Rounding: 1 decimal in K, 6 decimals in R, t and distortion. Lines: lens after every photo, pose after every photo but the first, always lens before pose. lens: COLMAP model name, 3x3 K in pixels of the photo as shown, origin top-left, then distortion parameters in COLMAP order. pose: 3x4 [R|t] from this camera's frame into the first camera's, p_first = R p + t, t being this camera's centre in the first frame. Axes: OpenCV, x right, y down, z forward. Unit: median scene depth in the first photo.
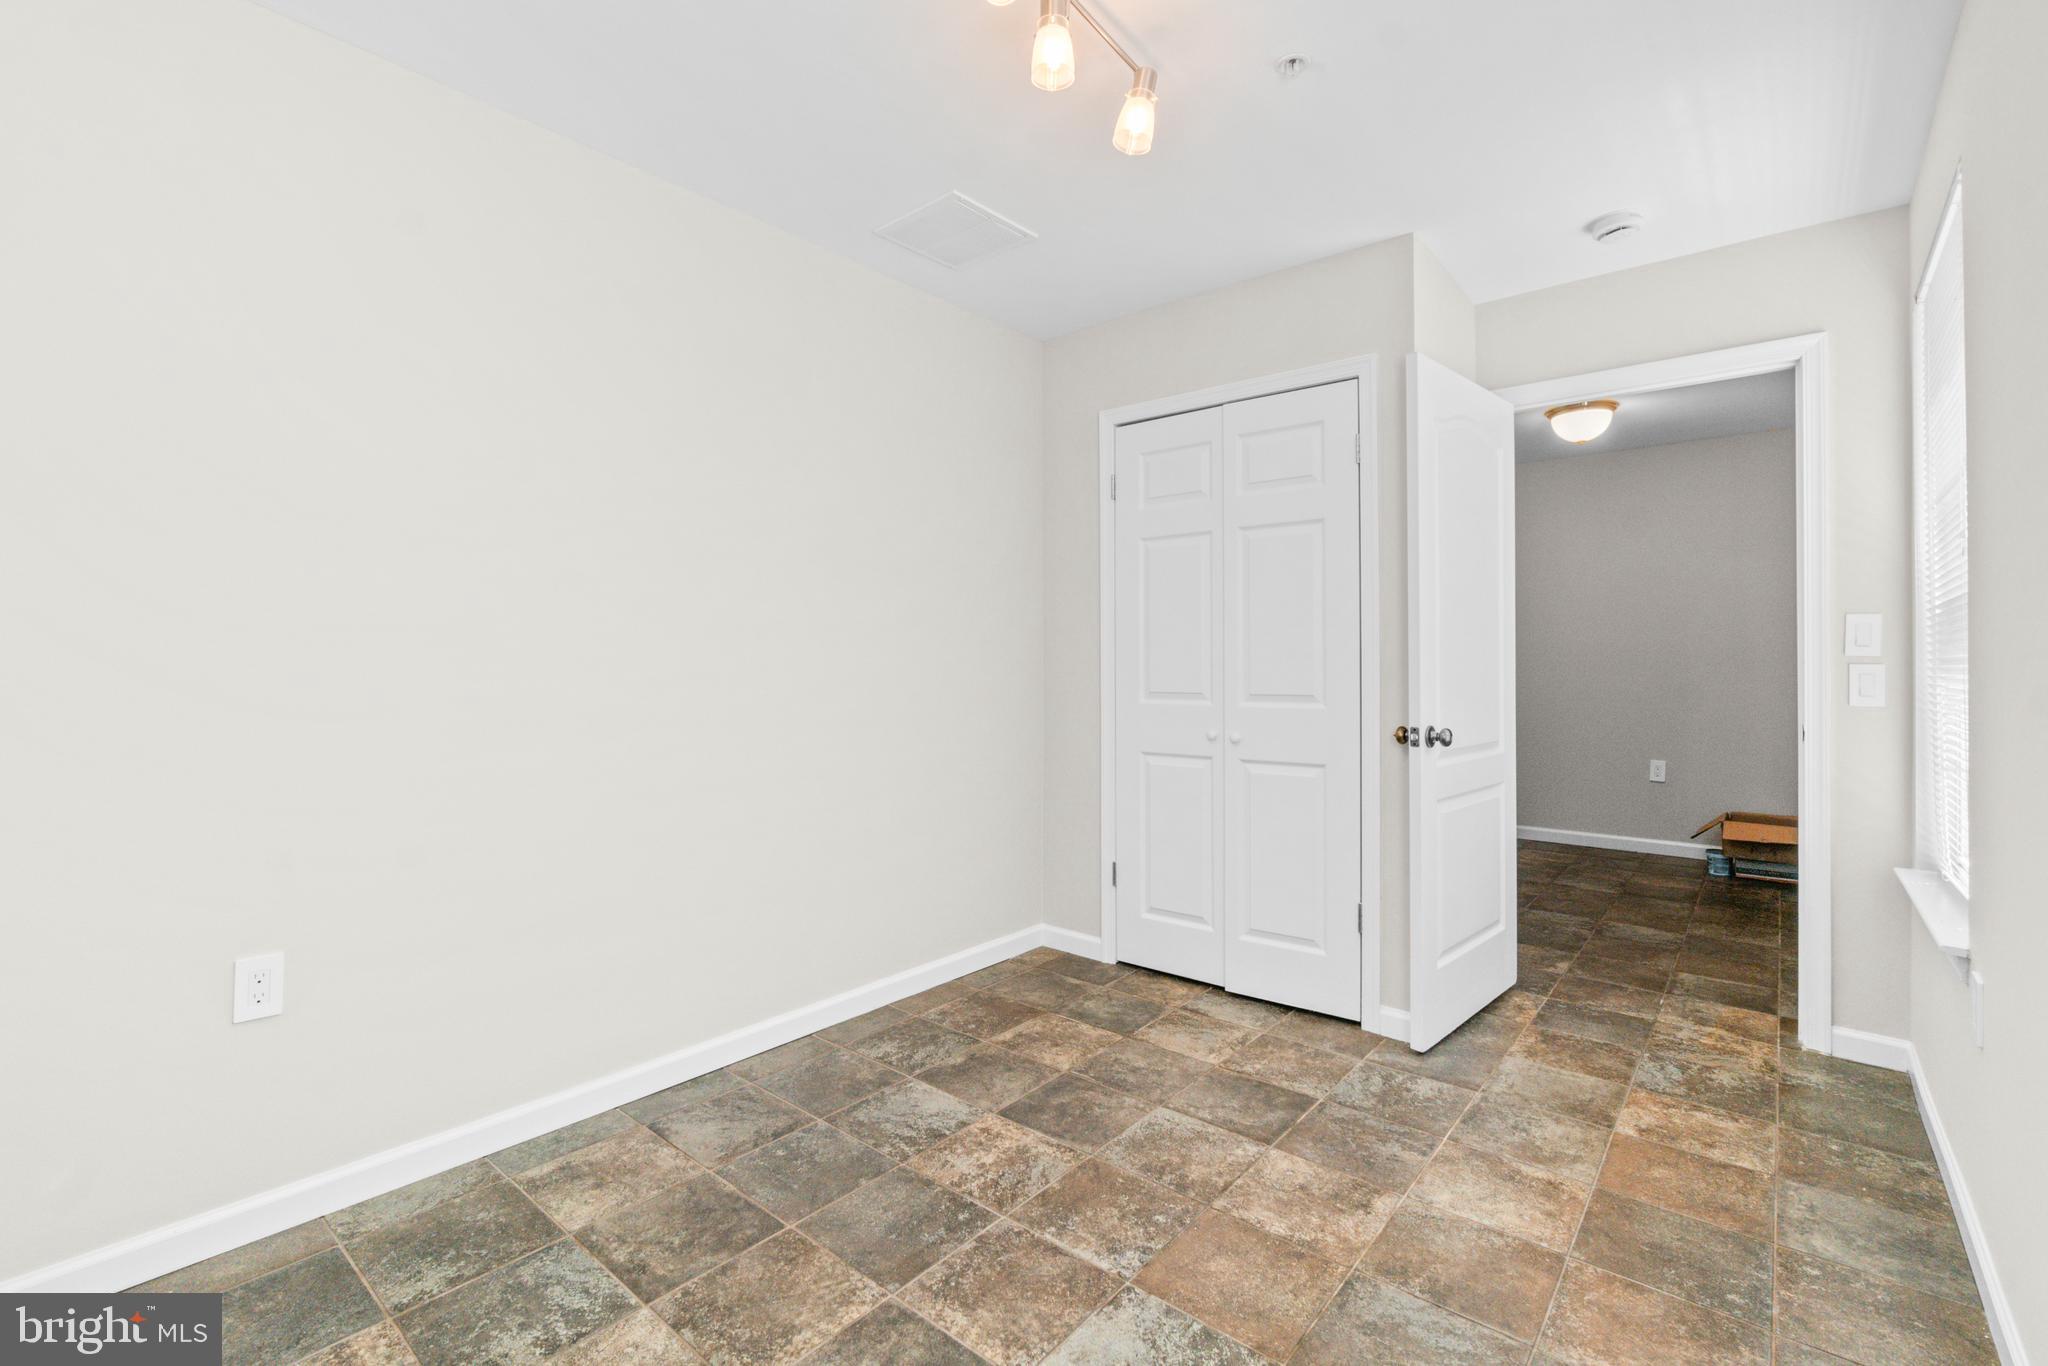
lens RADIAL K [[892.3, 0, 1018.0], [0, 892.3, 670.3], [0, 0, 1]] dist [-0.009686, 0.002752]
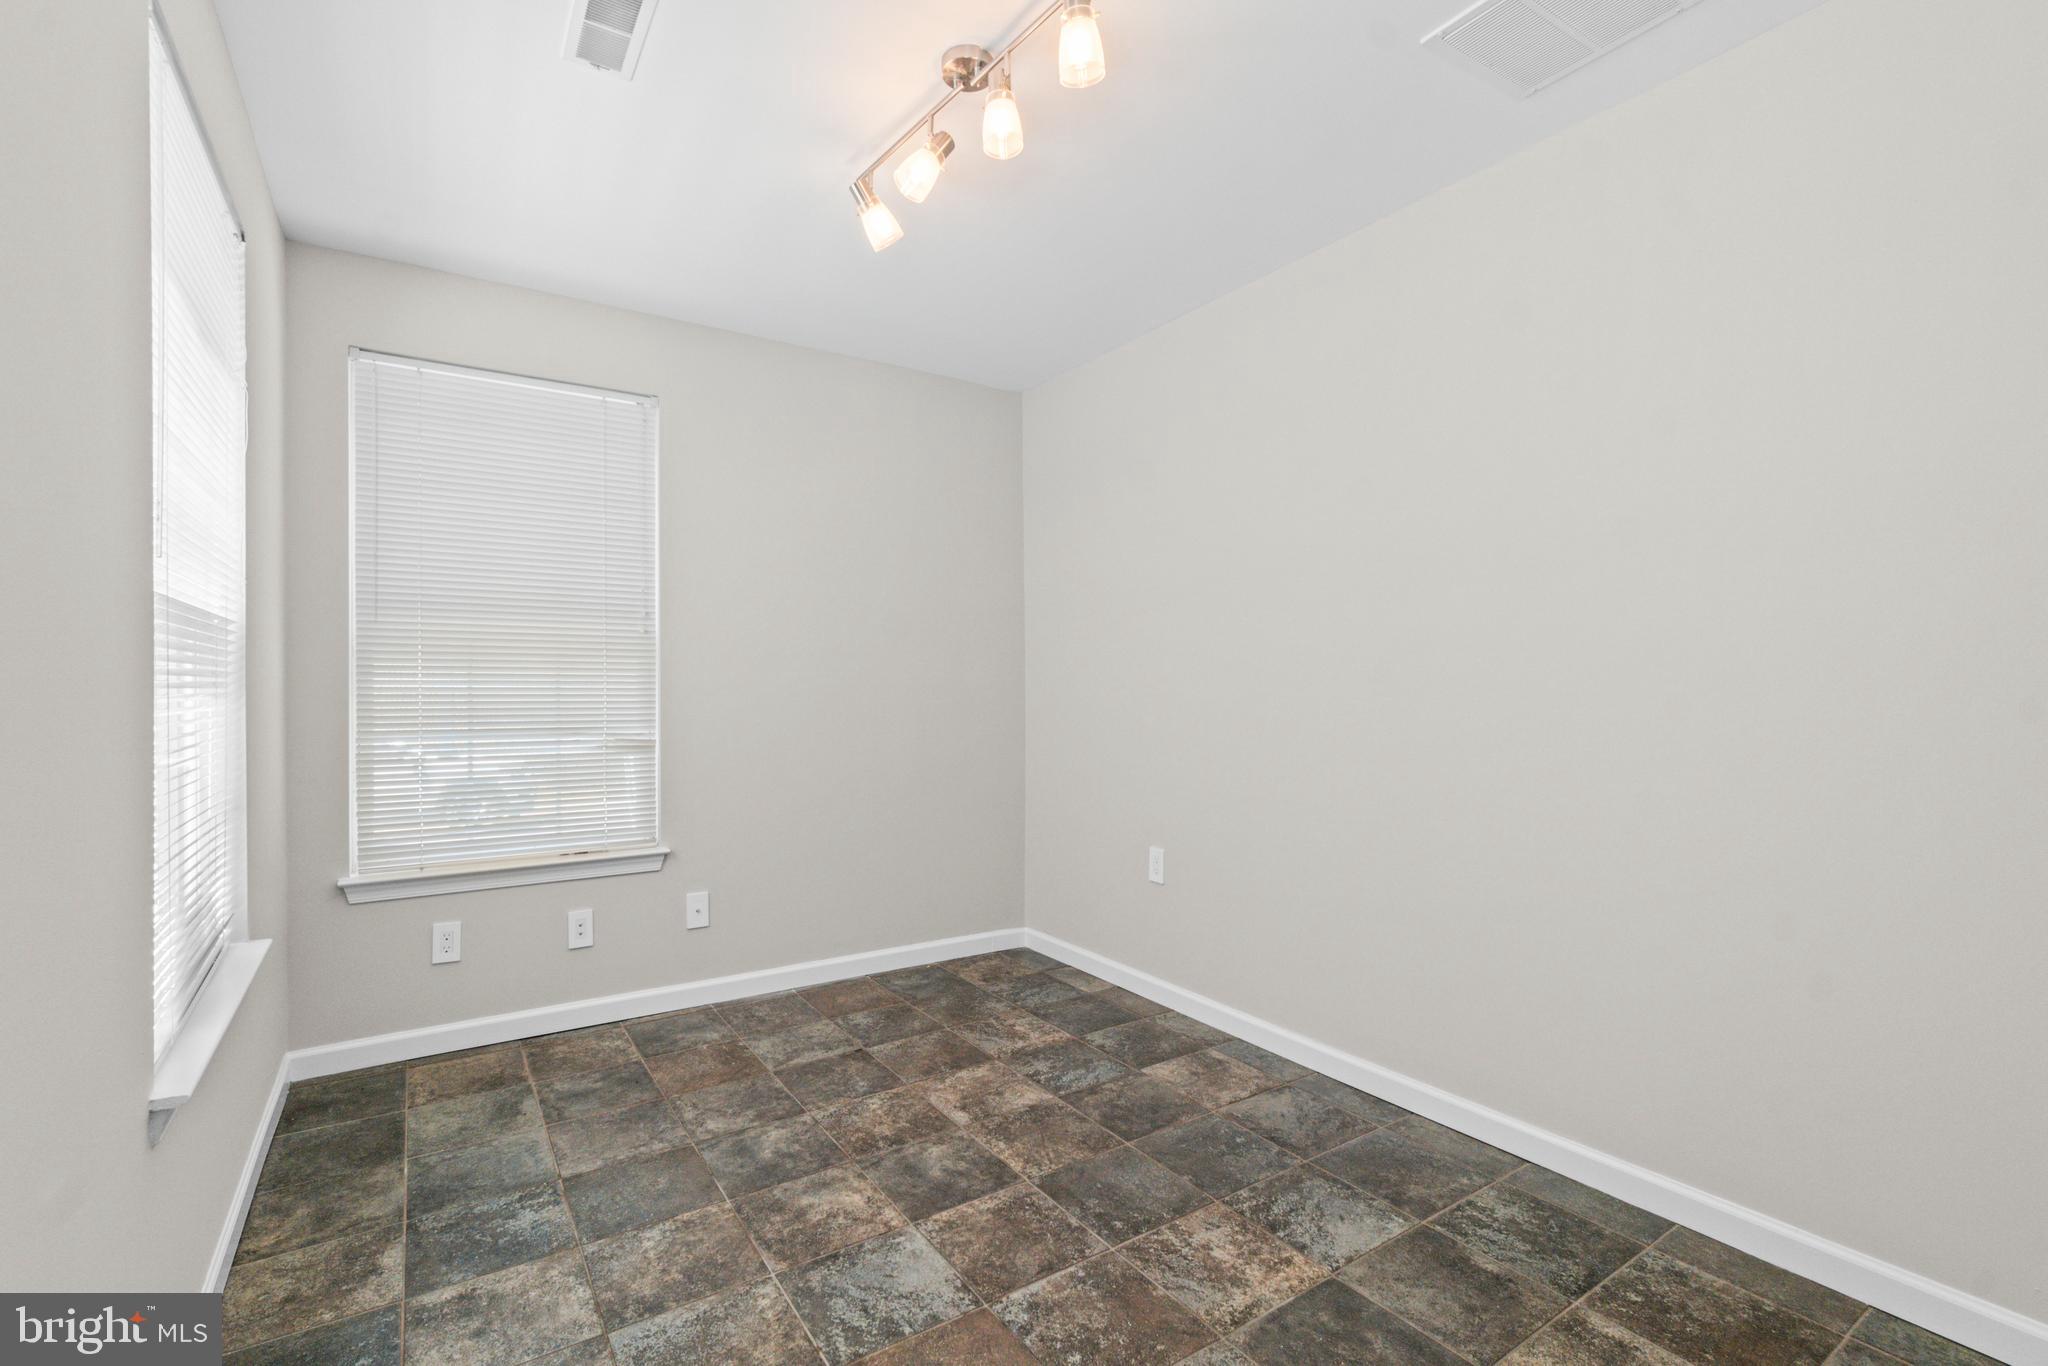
lens RADIAL K [[892.3, 0, 1029.8], [0, 892.3, 680.7], [0, 0, 1]] dist [-0.009686, 0.002752]
pose [[-0.249573, -0.006200, -0.968336, 0.961455], [-0.008778, 0.999953, -0.004141, -0.019749], [0.968316, 0.007466, -0.249616, 1.132377]]
